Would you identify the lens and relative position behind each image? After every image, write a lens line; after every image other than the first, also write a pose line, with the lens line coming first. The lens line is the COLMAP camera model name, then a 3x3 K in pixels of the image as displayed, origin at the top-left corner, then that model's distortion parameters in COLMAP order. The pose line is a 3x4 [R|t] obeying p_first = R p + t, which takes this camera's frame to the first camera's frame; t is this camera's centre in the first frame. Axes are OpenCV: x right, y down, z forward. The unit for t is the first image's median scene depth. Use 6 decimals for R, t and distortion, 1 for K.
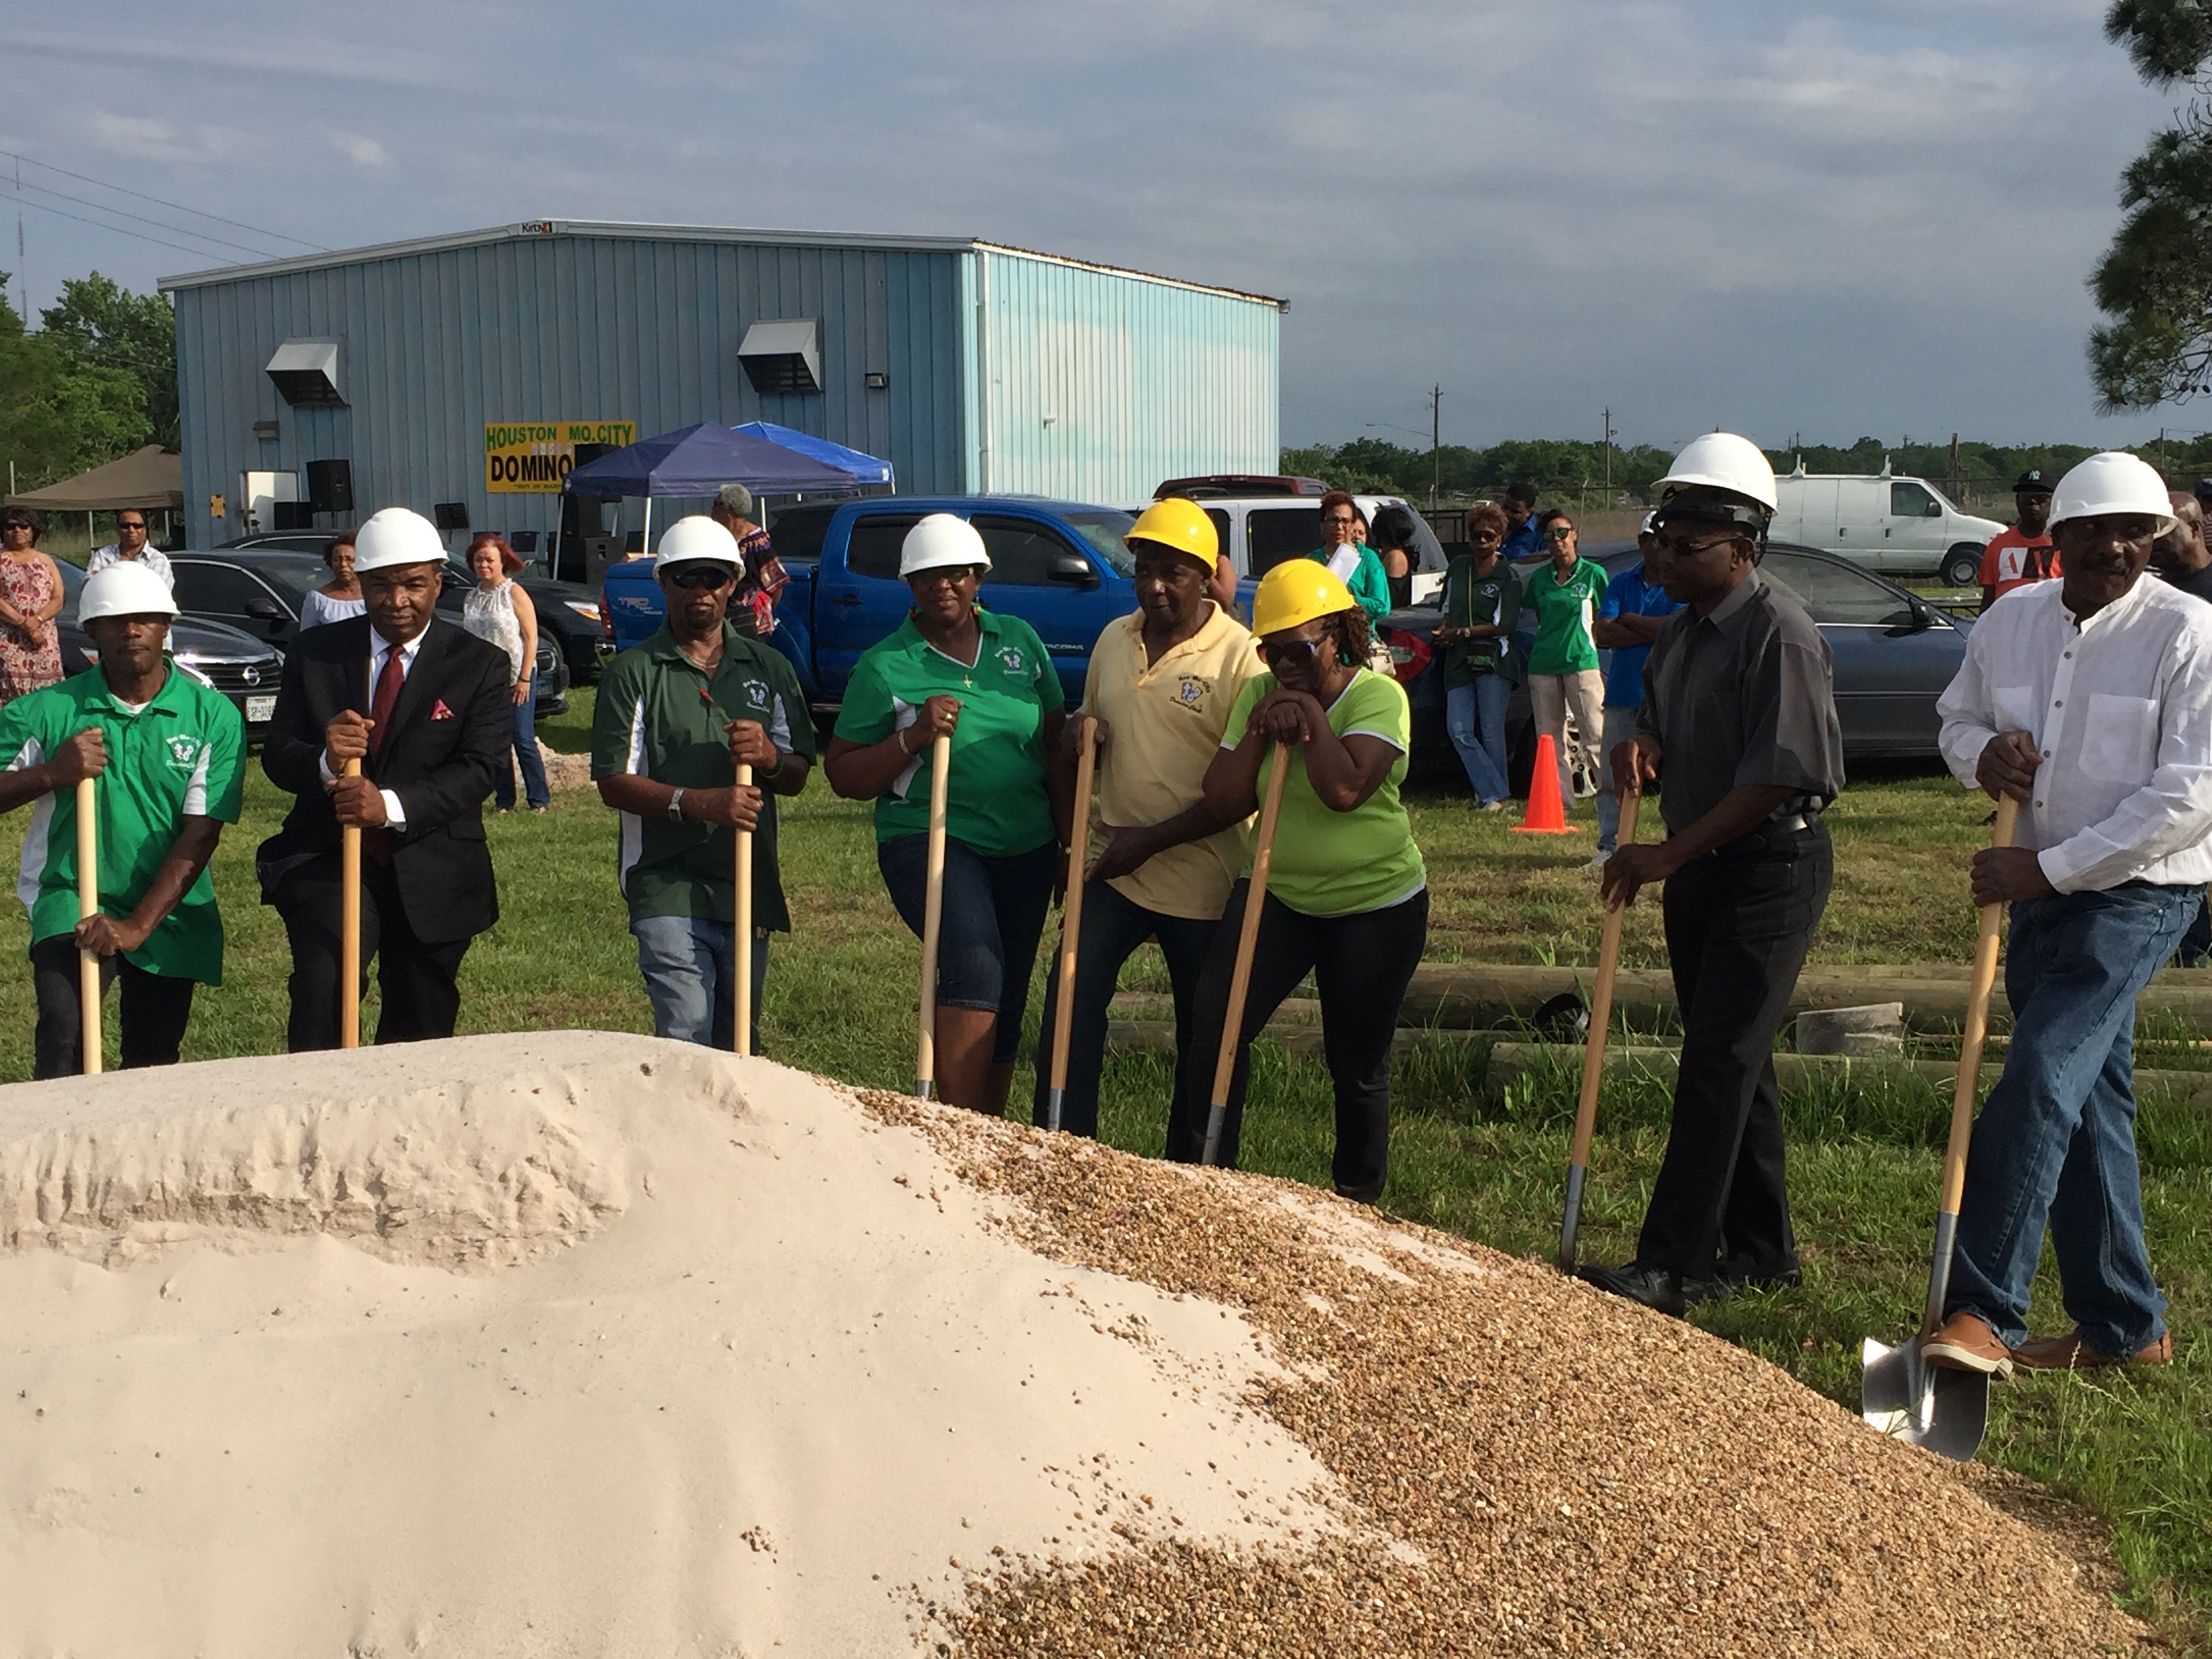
lens RADIAL K [[2883.0, 0, 1085.5], [0, 2883.0, 797.1], [0, 0, 1]] dist [0.066814, 0.000000]
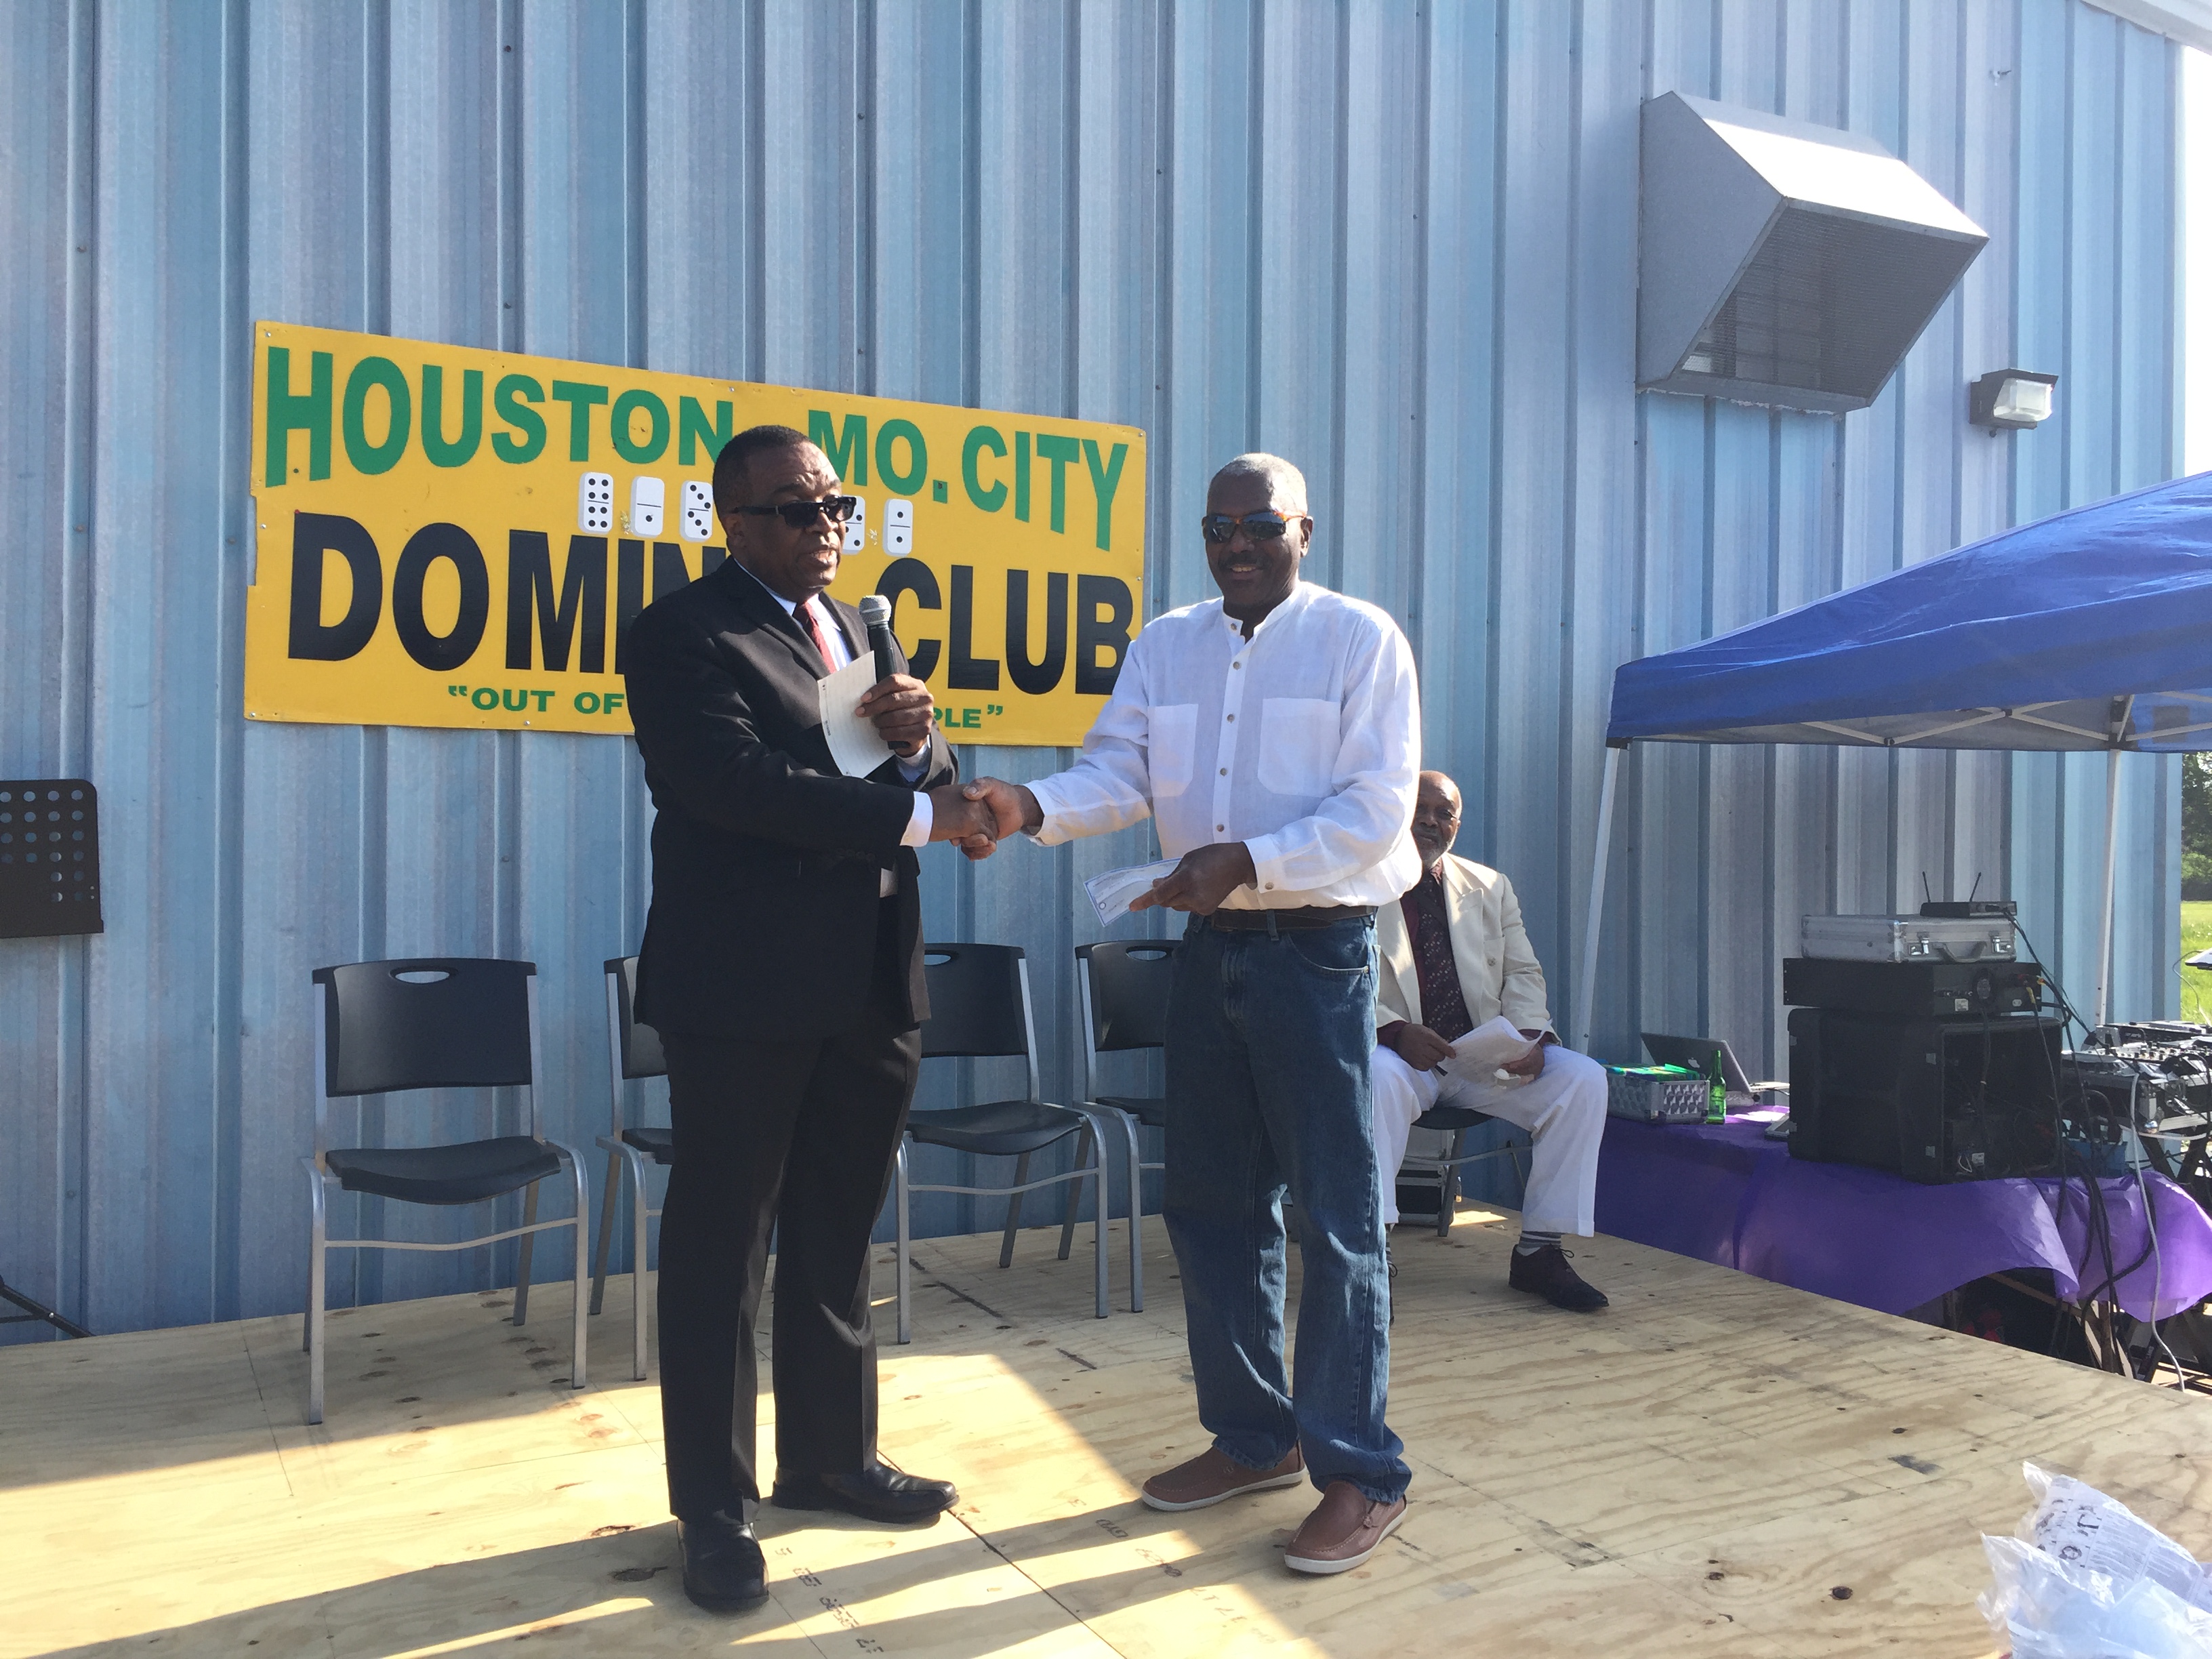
lens RADIAL K [[1912.6, 0, 1084.6], [0, 1912.6, 815.4], [0, 0, 1]] dist [0.089946, -0.109471]
pose [[0.633358, 0.004752, 0.773844, -2.264254], [0.051335, 0.997521, -0.048141, -0.787122], [-0.772154, 0.070215, 0.631544, 7.632881]]
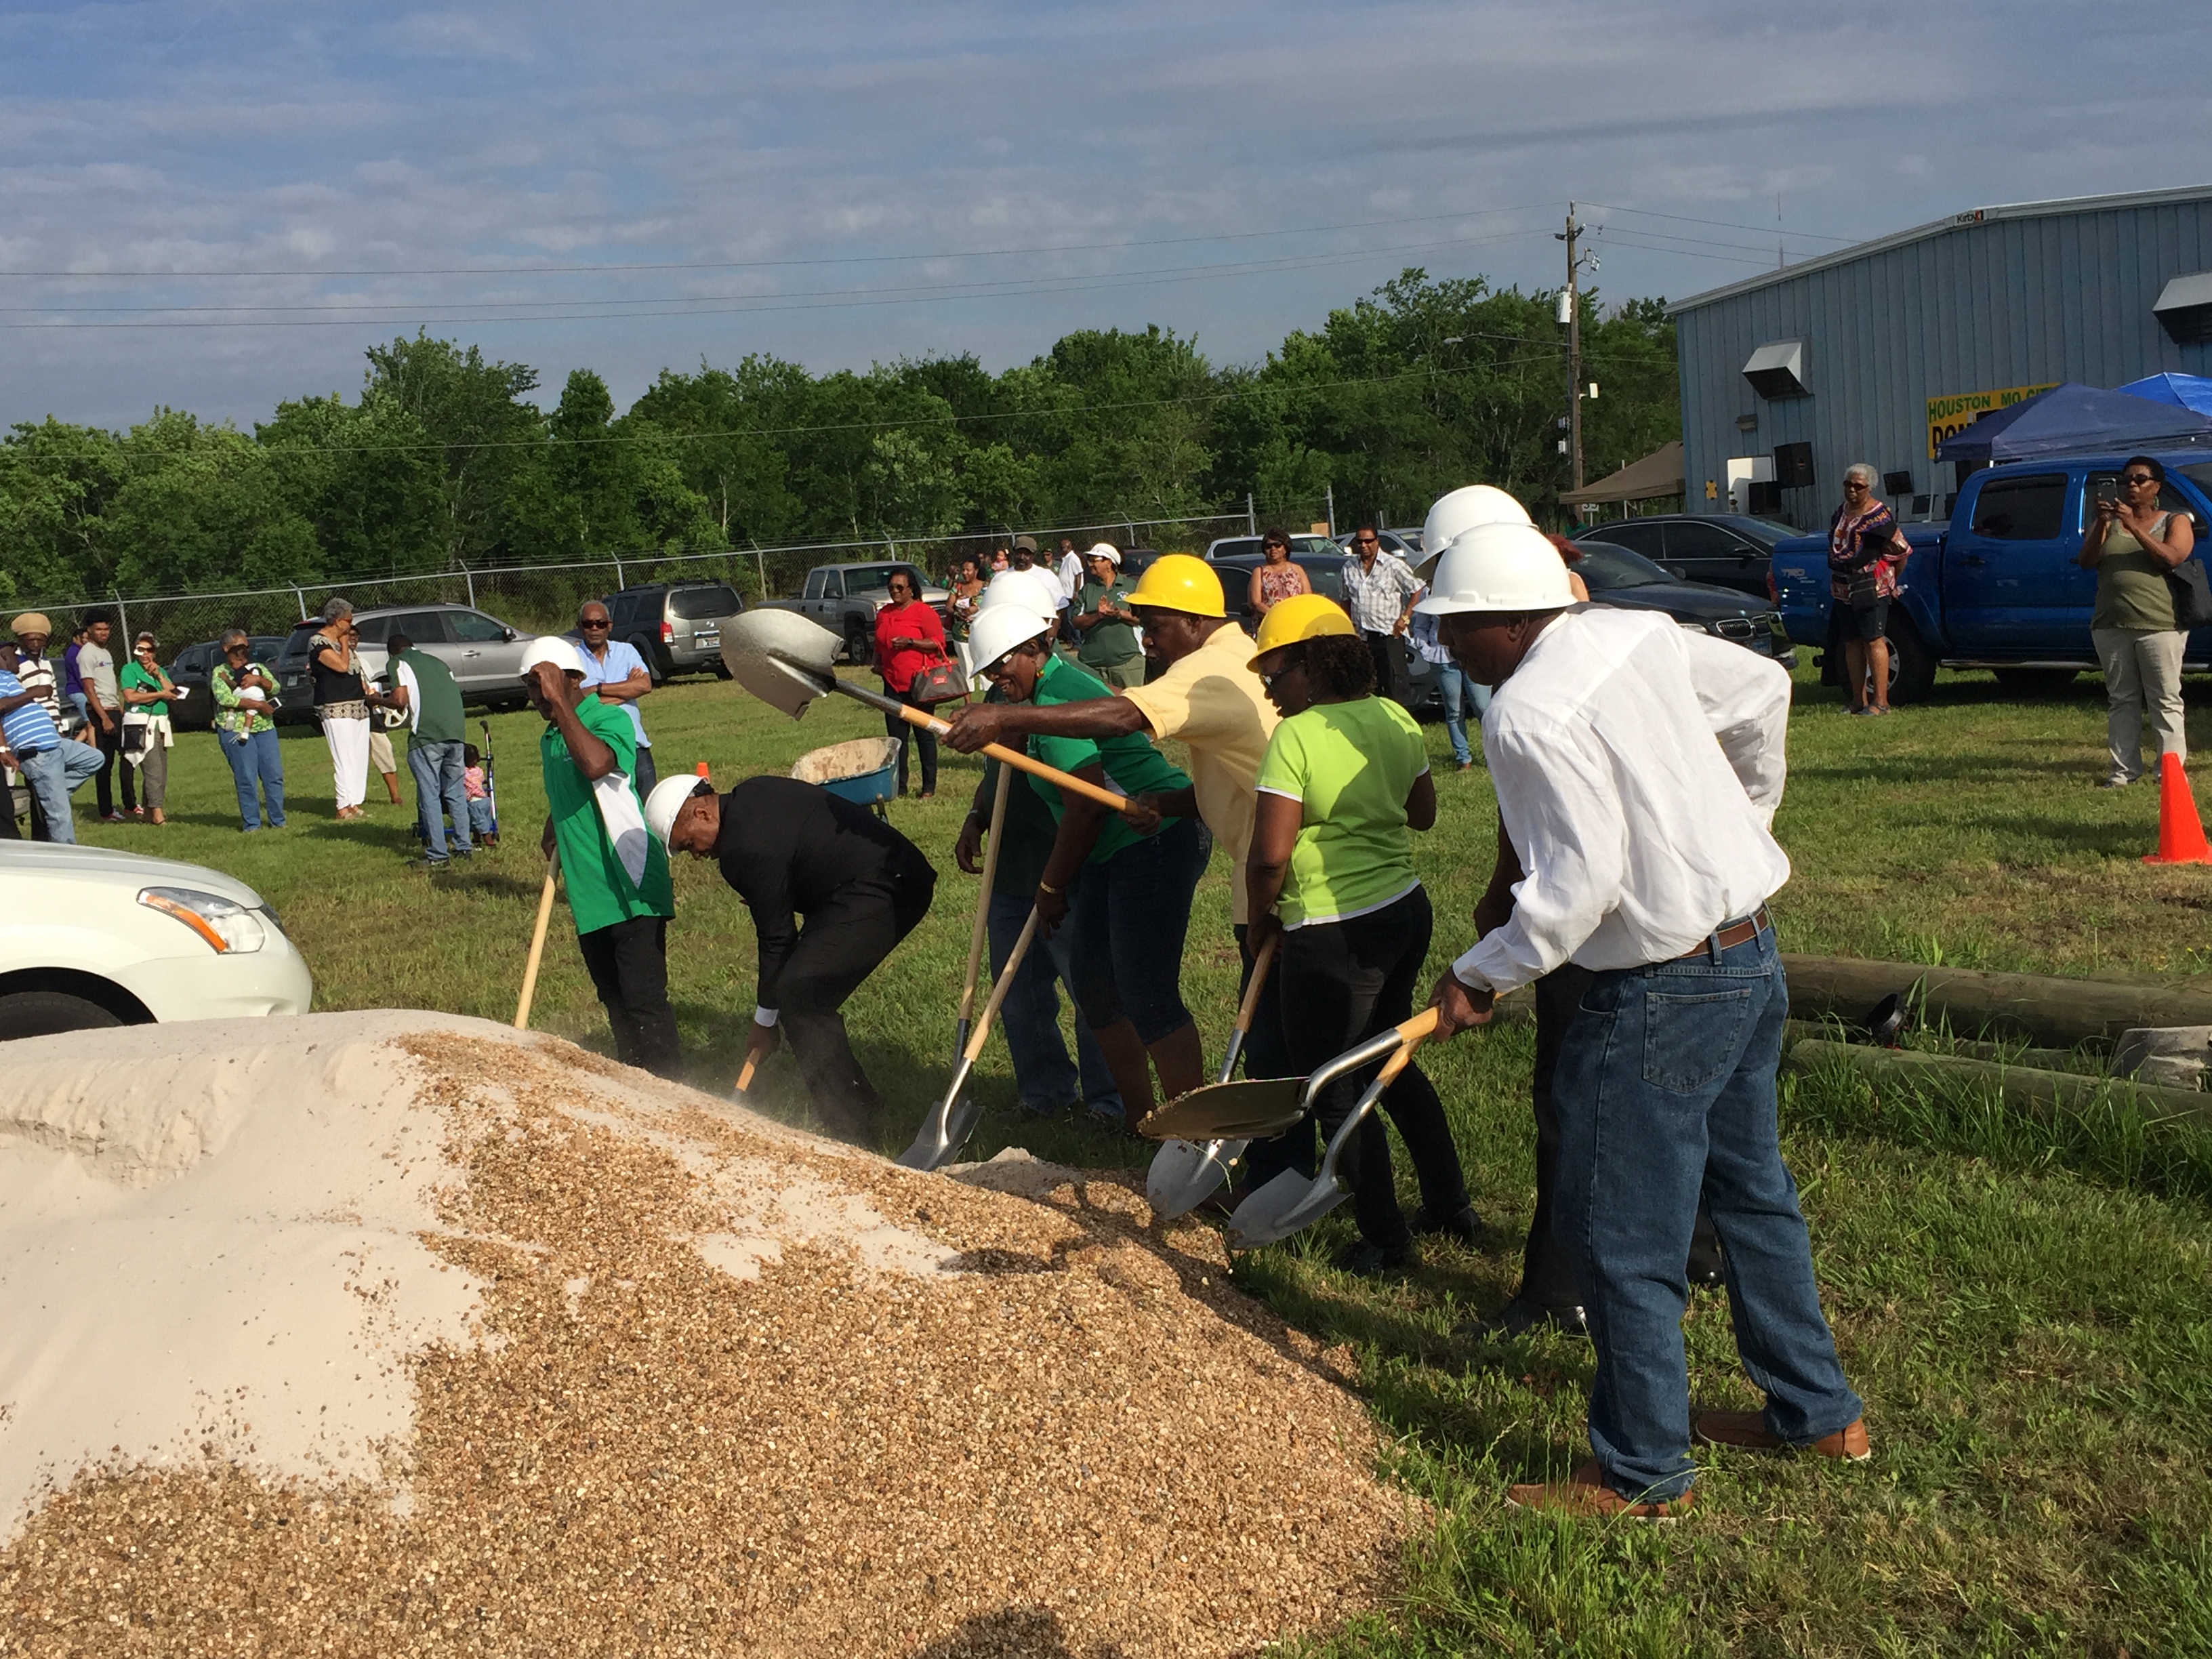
lens RADIAL K [[2398.5, 0, 1066.8], [0, 2398.5, 820.0], [0, 0, 1]] dist [0.056365, 0.000000]
pose [[0.800827, 0.010329, -0.598807, 0.779439], [0.015387, 0.999166, 0.037813, -0.047432], [0.598698, -0.039495, 0.800000, 0.312894]]
